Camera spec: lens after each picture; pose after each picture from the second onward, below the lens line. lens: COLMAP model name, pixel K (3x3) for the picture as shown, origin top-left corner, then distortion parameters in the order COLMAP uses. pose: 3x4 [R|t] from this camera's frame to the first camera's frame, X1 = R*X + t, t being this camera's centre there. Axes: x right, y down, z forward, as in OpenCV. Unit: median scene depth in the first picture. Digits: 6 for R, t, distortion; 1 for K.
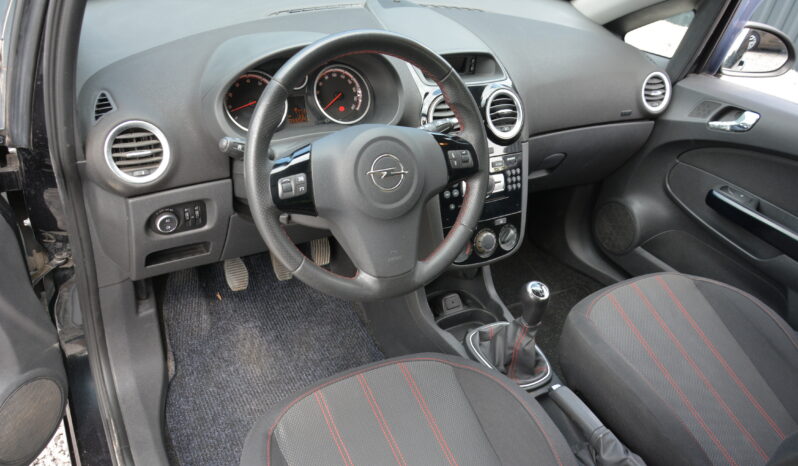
lens RADIAL K [[608.4, 0, 401.7], [0, 608.4, 234.1], [0, 0, 1]] dist [-0.009611, -0.015446]
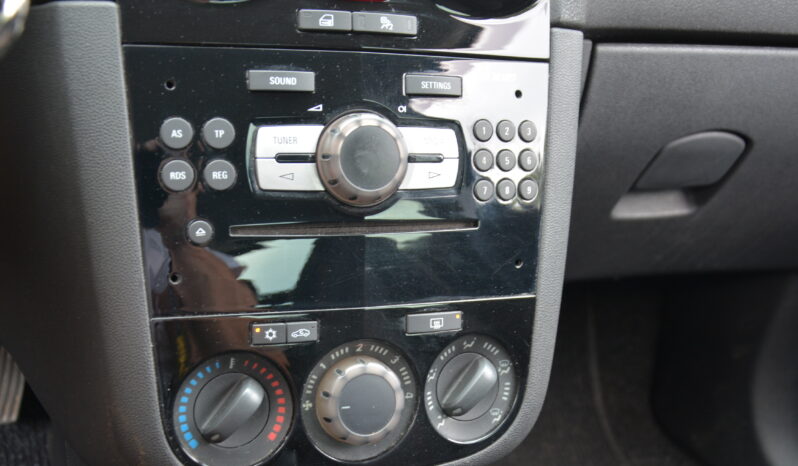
lens RADIAL K [[981.8, 0, 399.1], [0, 981.8, 237.2], [0, 0, 1]] dist [-0.081559, 0.000000]
pose [[0.987041, 0.083801, -0.136847, 0.201356], [-0.103597, 0.984050, -0.144617, 0.003909], [0.122545, 0.156920, 0.979979, 0.610868]]
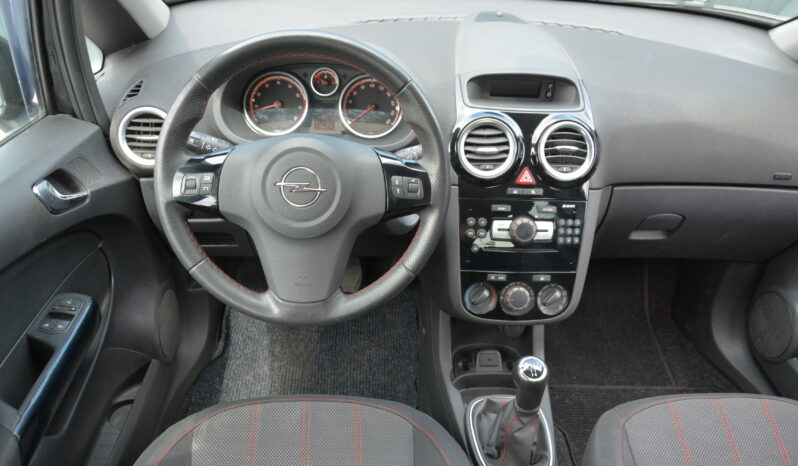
lens RADIAL K [[608.4, 0, 400.7], [0, 608.4, 237.9], [0, 0, 1]] dist [-0.009611, -0.015446]
pose [[0.886764, 0.187637, -0.422424, 0.335160], [-0.202724, 0.979191, 0.009385, -0.043815], [0.415395, 0.077313, 0.906350, 0.165000]]
